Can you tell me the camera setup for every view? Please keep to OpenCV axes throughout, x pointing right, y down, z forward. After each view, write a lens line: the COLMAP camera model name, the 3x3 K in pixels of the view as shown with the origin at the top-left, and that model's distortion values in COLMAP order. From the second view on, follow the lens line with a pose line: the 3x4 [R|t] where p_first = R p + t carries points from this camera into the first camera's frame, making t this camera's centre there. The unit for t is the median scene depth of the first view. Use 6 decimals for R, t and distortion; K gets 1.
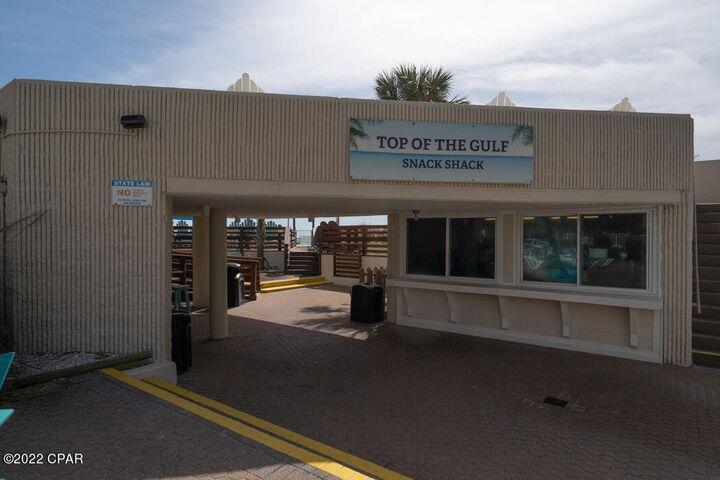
lens RADIAL K [[425.9, 0, 360.0], [0, 425.9, 240.0], [0, 0, 1]] dist [0.001349, 0.000160]
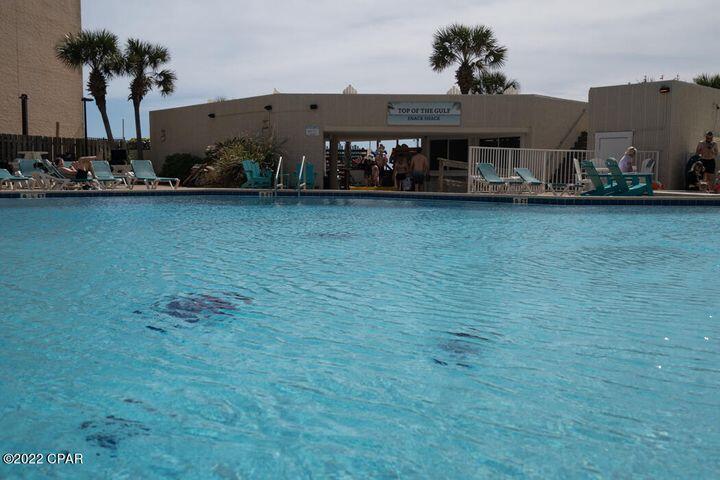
lens RADIAL K [[727.1, 0, 360.0], [0, 727.1, 240.0], [0, 0, 1]] dist [0.001683, 0.000379]
pose [[0.981702, 0.019793, -0.189393, 0.656673], [-0.005219, 0.997007, 0.077141, 0.219917], [0.190353, -0.074741, 0.978866, -3.429158]]
